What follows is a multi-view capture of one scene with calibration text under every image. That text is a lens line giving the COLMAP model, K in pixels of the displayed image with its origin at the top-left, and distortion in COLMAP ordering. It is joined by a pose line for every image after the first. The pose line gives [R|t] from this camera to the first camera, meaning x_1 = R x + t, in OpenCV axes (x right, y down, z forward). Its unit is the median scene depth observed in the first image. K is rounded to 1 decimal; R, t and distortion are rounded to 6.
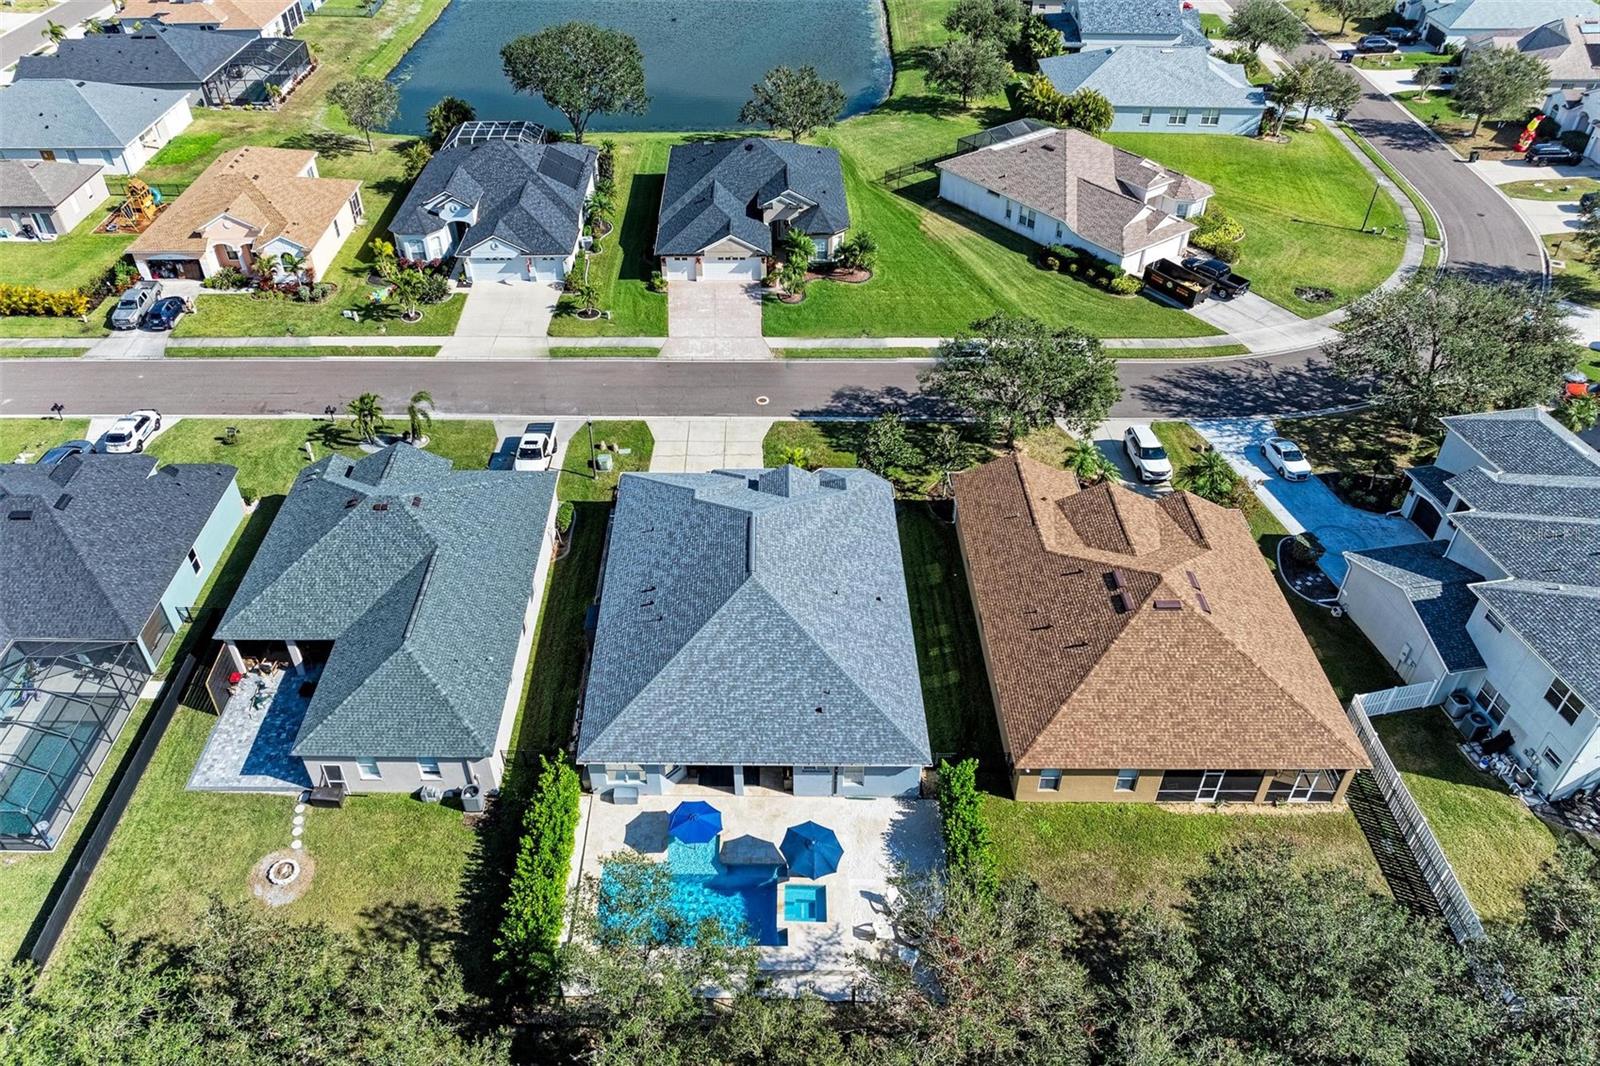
lens RADIAL K [[1105.0, 0, 748.1], [0, 1105.0, 534.2], [0, 0, 1]] dist [-0.003714, -0.033388]
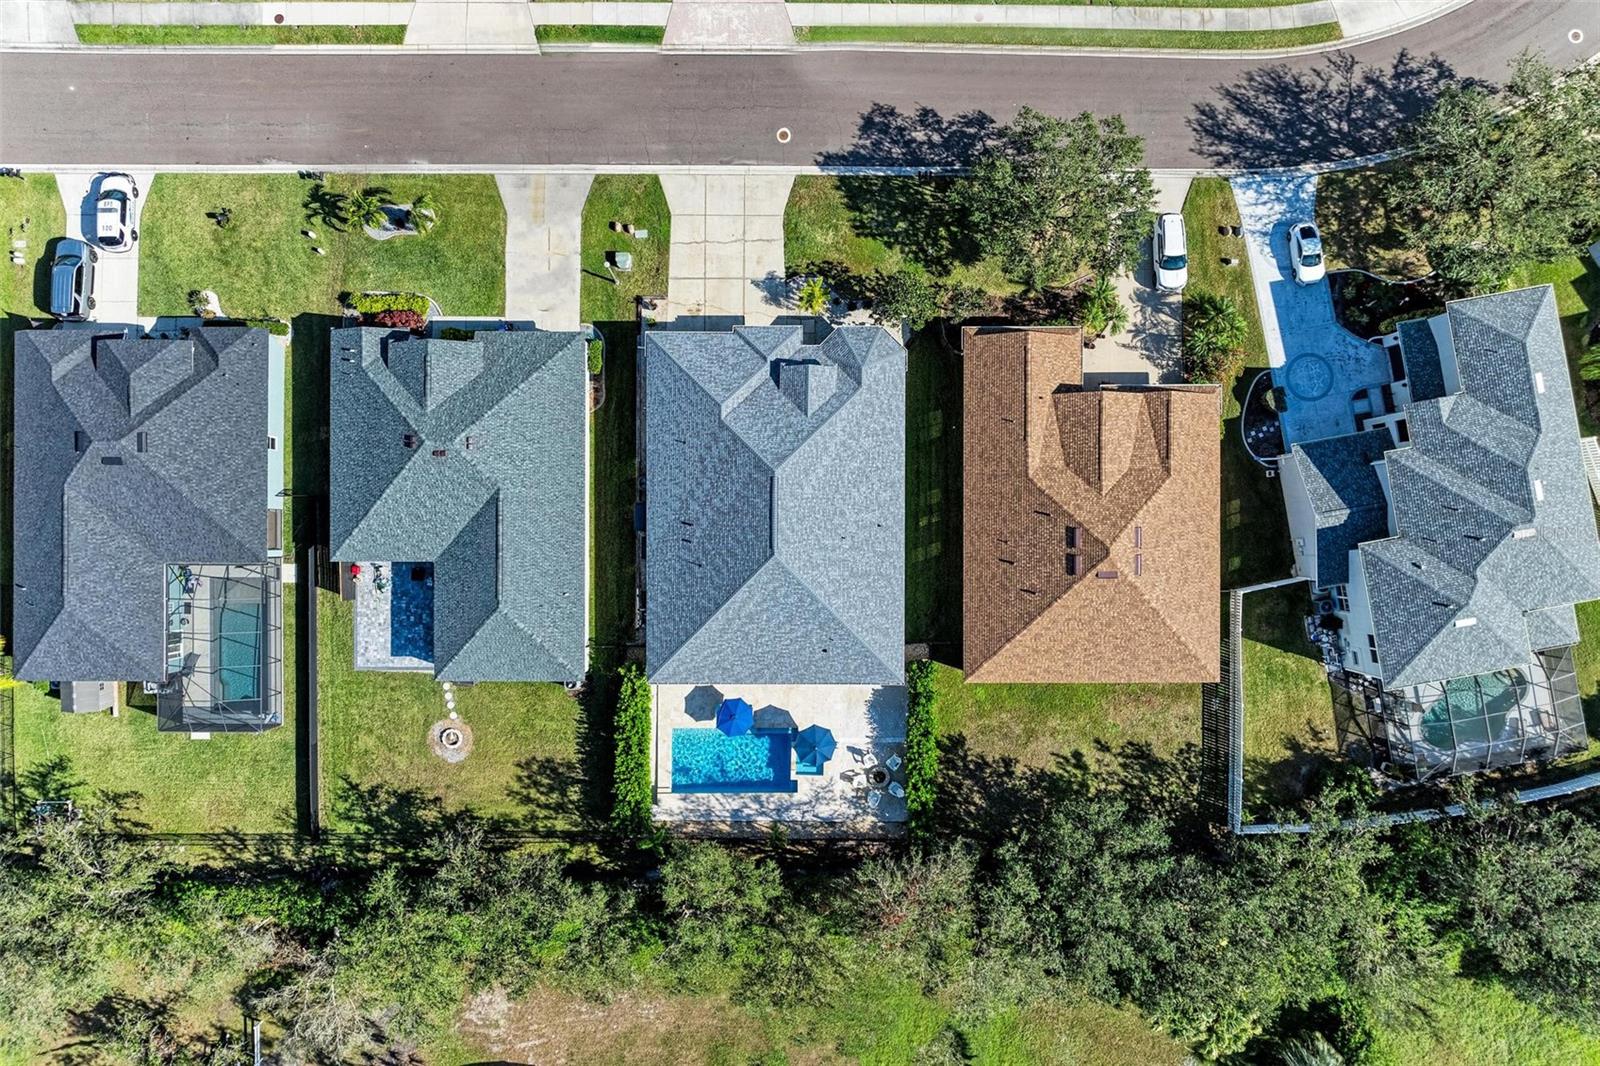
lens RADIAL K [[1111.1, 0, 800.0], [0, 1111.1, 533.0], [0, 0, 1]] dist [-0.005297, -0.040654]
pose [[0.999426, -0.006434, 0.033274, -0.009114], [-0.021453, 0.639969, 0.768101, -0.911653], [-0.026236, -0.768374, 0.639463, 0.237609]]
